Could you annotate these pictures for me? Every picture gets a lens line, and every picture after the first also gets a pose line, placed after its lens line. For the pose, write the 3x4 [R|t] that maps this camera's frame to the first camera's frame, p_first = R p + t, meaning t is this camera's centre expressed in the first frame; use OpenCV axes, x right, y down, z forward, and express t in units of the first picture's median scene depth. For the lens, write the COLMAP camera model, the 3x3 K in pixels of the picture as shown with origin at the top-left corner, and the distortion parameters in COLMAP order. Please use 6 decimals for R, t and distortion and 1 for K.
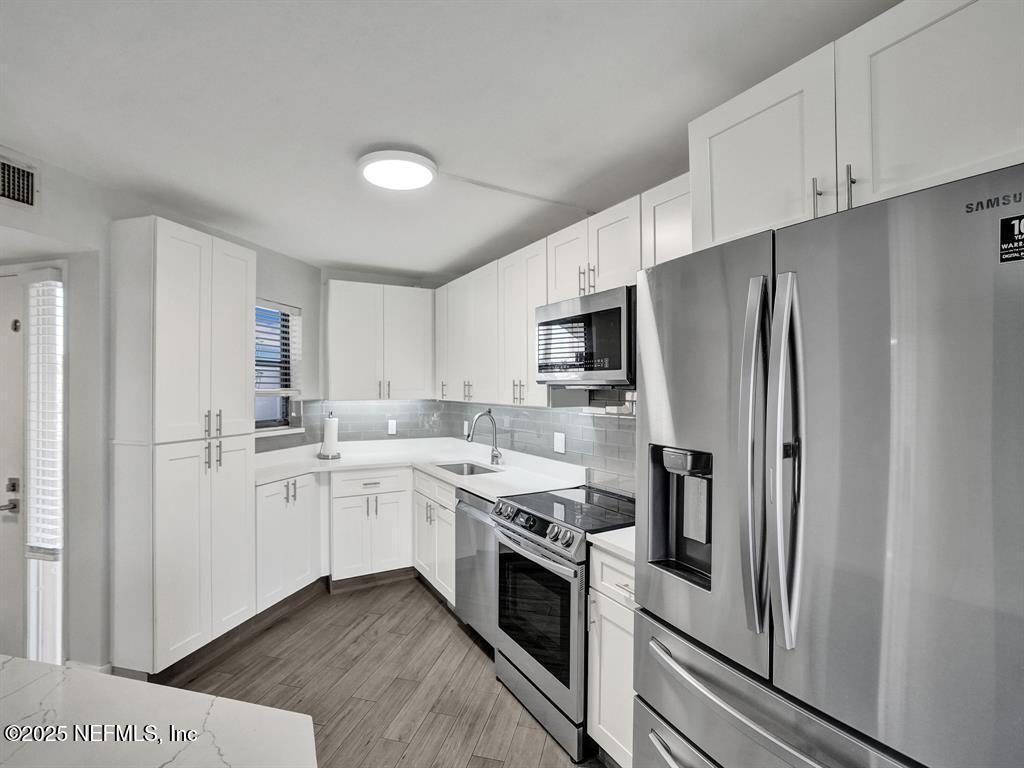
lens RADIAL K [[474.9, 0, 514.4], [0, 474.9, 387.8], [0, 0, 1]] dist [-0.062812, 0.022839]
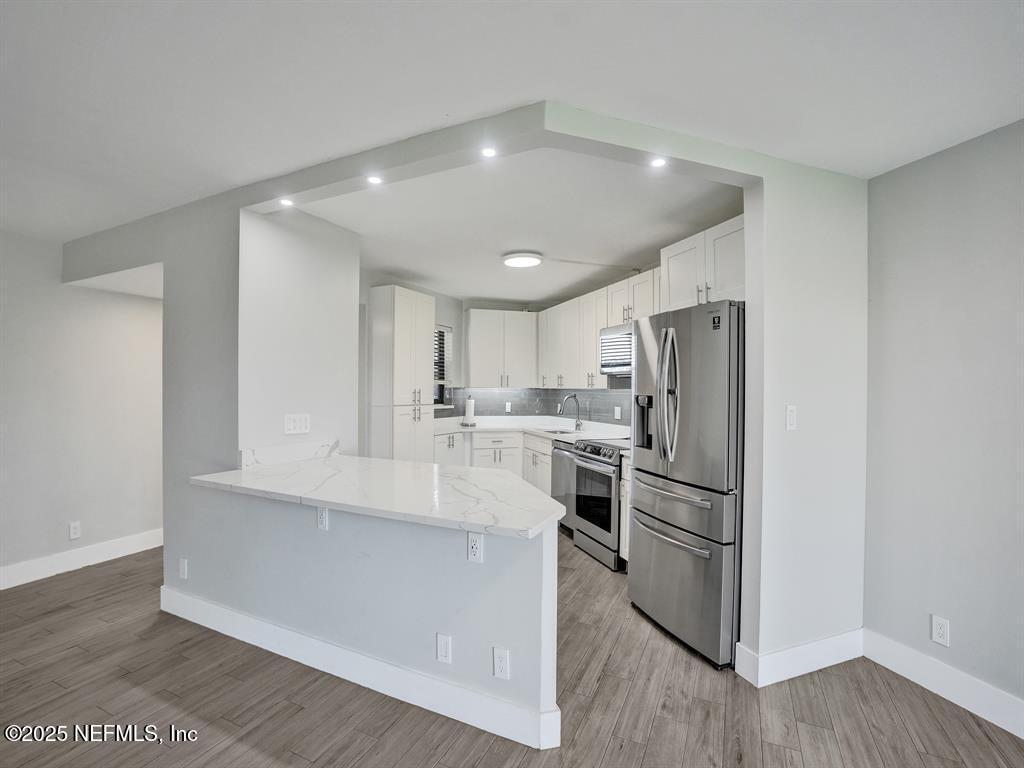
lens RADIAL K [[474.9, 0, 517.1], [0, 474.9, 394.2], [0, 0, 1]] dist [-0.062812, 0.022839]
pose [[0.981769, 0.007506, -0.189928, 0.064767], [-0.005838, 0.999939, 0.009336, 0.039460], [0.189987, -0.008057, 0.981754, -0.597615]]
